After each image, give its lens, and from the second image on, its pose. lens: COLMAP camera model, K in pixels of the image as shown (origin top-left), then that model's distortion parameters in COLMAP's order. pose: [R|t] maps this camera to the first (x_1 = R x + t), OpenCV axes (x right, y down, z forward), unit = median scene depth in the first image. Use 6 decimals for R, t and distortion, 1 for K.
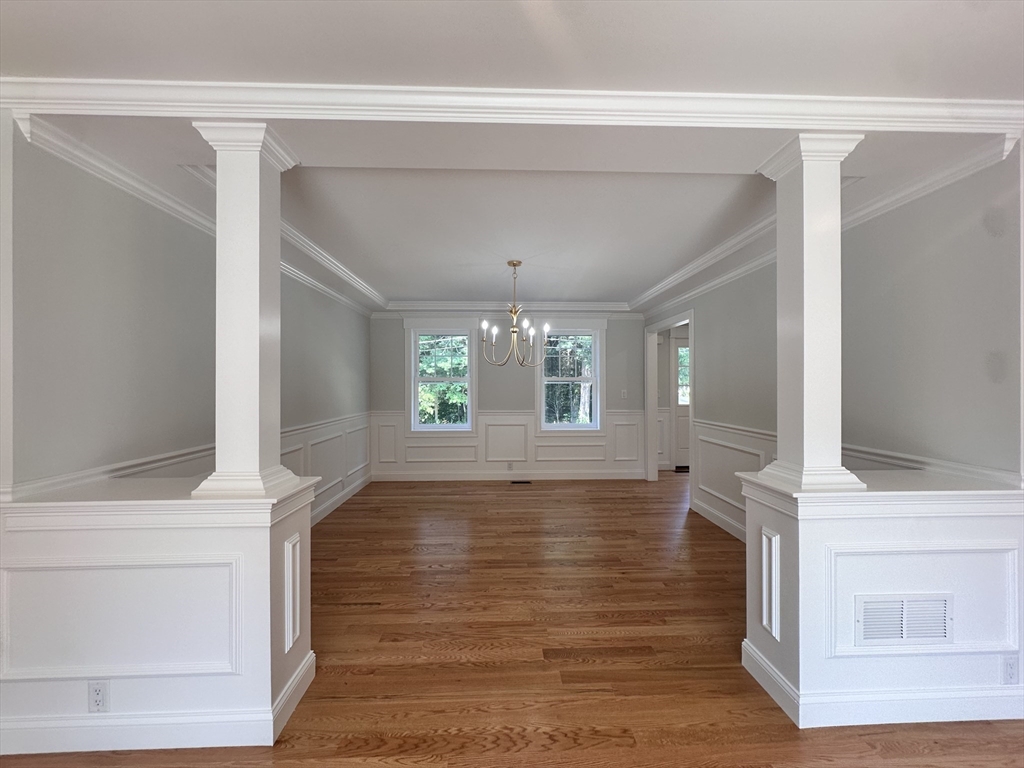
lens RADIAL K [[408.4, 0, 511.9], [0, 408.4, 385.1], [0, 0, 1]] dist [-0.000029, -0.000027]
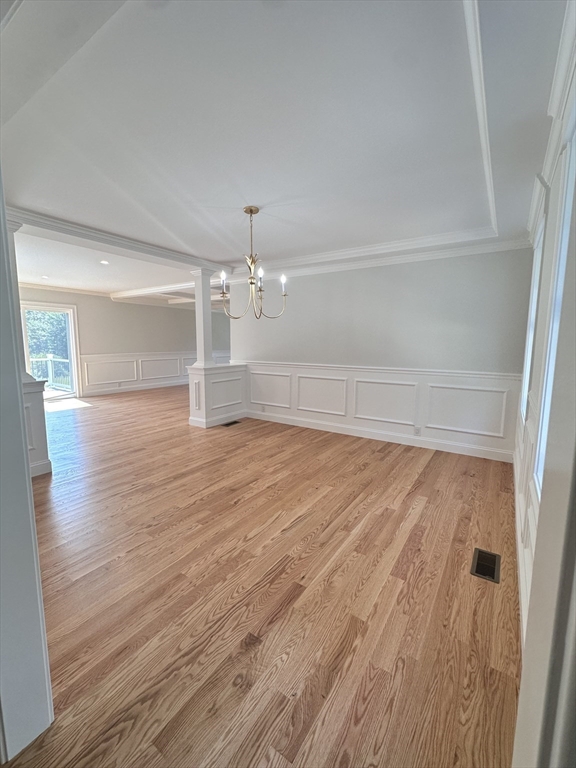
lens RADIAL K [[325.4, 0, 287.9], [0, 325.4, 382.7], [0, 0, 1]] dist [0.000500, 0.000022]
pose [[-0.585946, 0.099513, -0.804216, 0.718777], [-0.001777, 0.992271, 0.124078, 0.012916], [0.810348, 0.074132, -0.581241, 1.813449]]
